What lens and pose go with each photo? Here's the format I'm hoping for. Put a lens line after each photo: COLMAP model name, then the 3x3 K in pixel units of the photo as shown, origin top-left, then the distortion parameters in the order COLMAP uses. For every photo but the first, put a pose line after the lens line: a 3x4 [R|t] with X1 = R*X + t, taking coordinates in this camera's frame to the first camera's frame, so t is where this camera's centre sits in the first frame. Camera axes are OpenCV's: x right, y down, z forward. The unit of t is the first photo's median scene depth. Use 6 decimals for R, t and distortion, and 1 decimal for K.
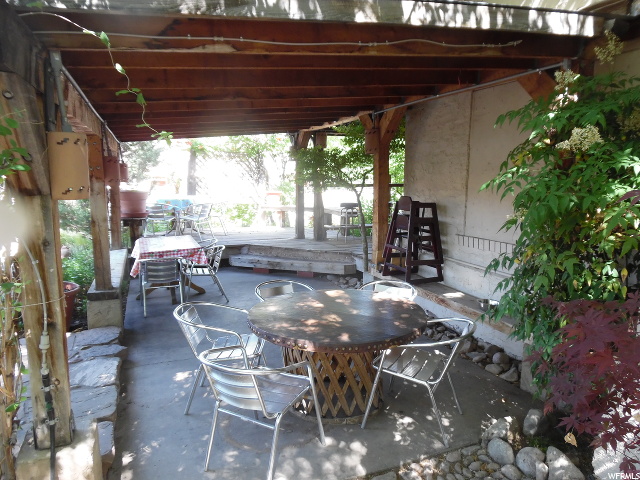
lens RADIAL K [[452.1, 0, 319.6], [0, 452.1, 240.3], [0, 0, 1]] dist [-0.005421, -0.003362]
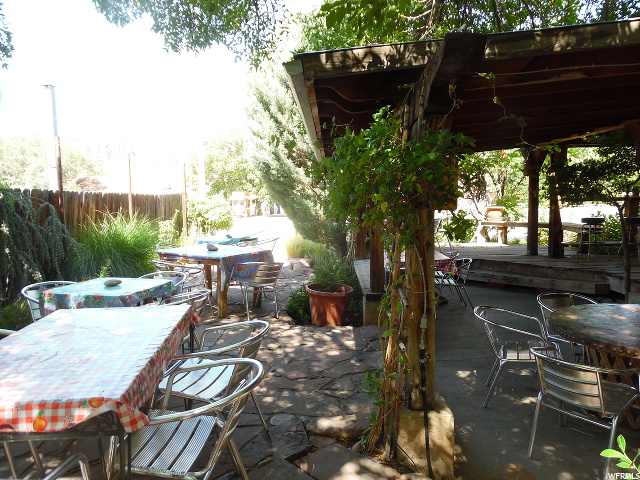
lens RADIAL K [[452.1, 0, 320.1], [0, 452.1, 240.4], [0, 0, 1]] dist [-0.005421, -0.003362]
pose [[0.922370, 0.017708, -0.385901, -0.206328], [-0.032574, 0.998956, -0.032017, 0.023786], [0.384931, 0.042102, 0.921985, -0.149876]]
